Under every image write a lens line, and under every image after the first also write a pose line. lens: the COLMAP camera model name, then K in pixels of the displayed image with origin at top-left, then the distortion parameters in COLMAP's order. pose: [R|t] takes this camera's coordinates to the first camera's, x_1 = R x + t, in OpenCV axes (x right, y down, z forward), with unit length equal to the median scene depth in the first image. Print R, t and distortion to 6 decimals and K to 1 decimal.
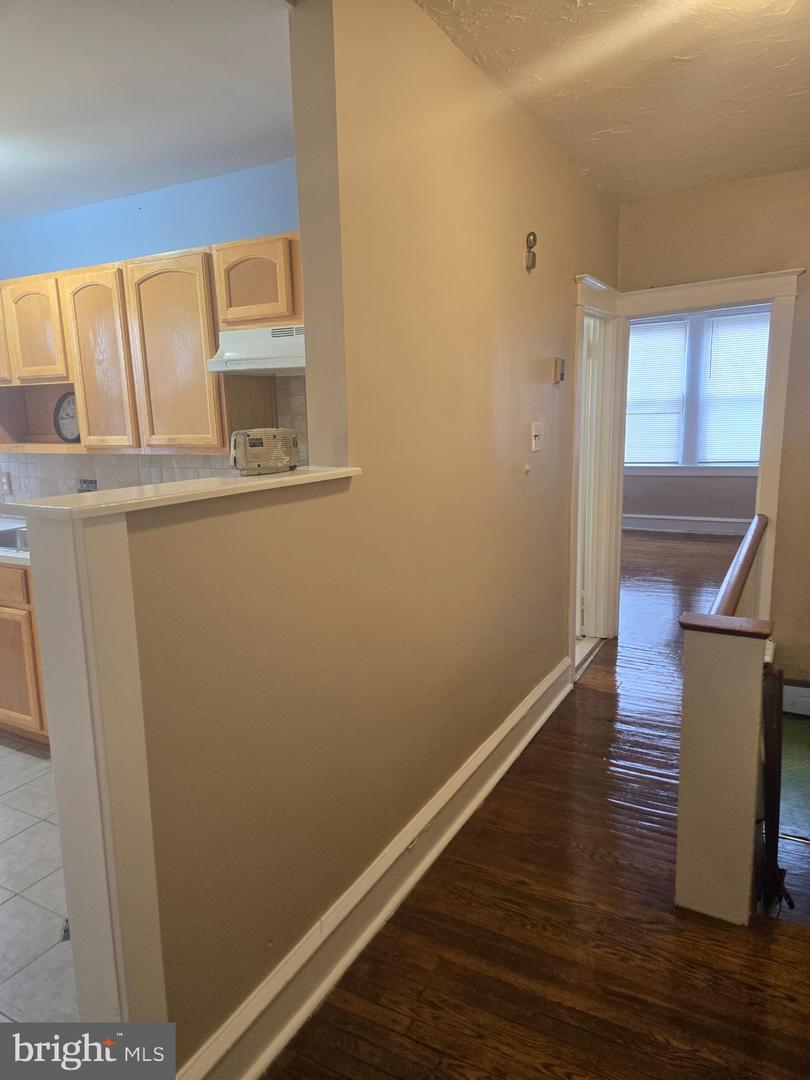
lens RADIAL K [[717.1, 0, 404.5], [0, 717.1, 539.8], [0, 0, 1]] dist [0.052430, -0.031308]
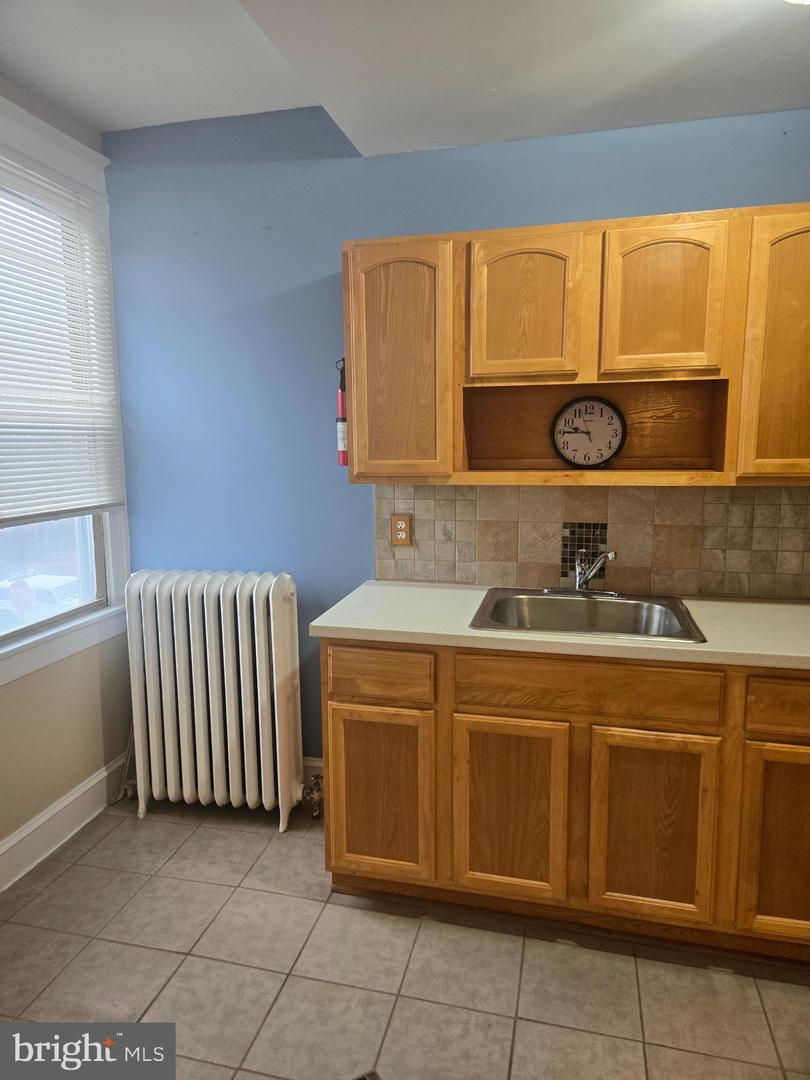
lens RADIAL K [[717.1, 0, 397.3], [0, 717.1, 537.6], [0, 0, 1]] dist [0.052430, -0.031308]
pose [[0.965672, -0.022218, 0.258814, -0.875115], [0.033181, 0.998724, -0.038069, -0.054134], [-0.257638, 0.045350, 0.965177, 0.424712]]
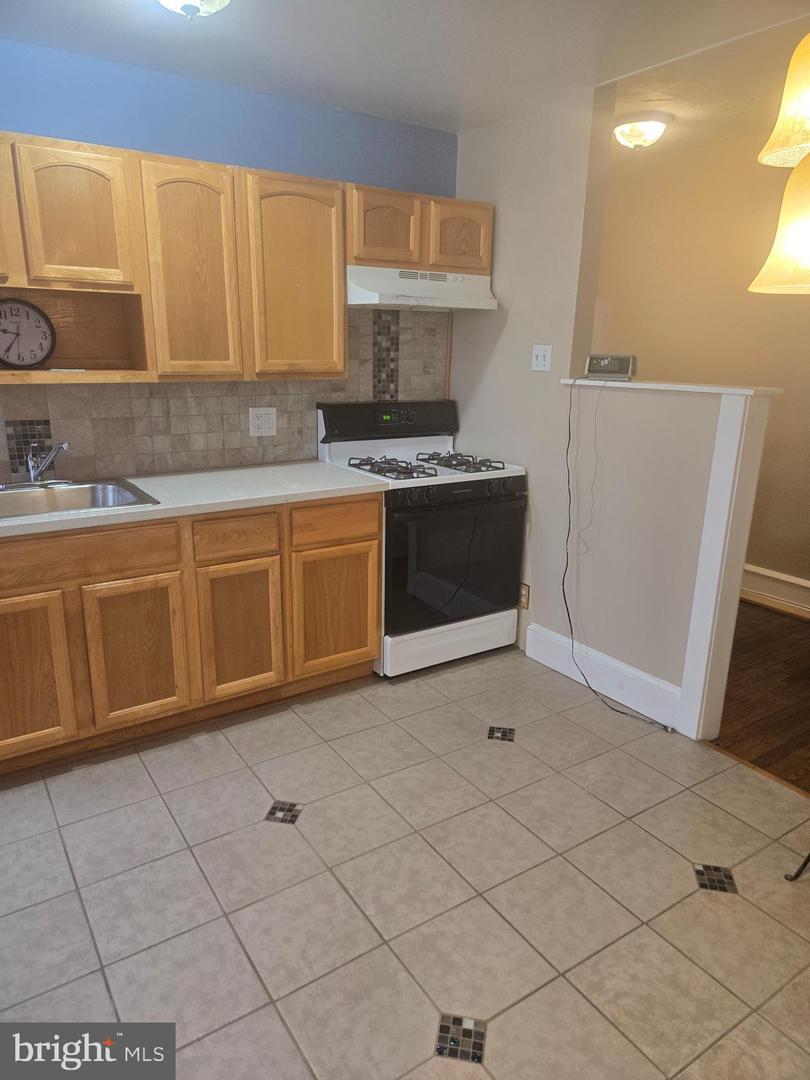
lens RADIAL K [[717.1, 0, 399.9], [0, 717.1, 545.6], [0, 0, 1]] dist [0.052430, -0.031308]
pose [[0.459422, -0.212564, 0.862408, -1.037917], [0.132650, 0.976473, 0.170013, -0.036602], [-0.878257, 0.036291, 0.476810, 0.340913]]
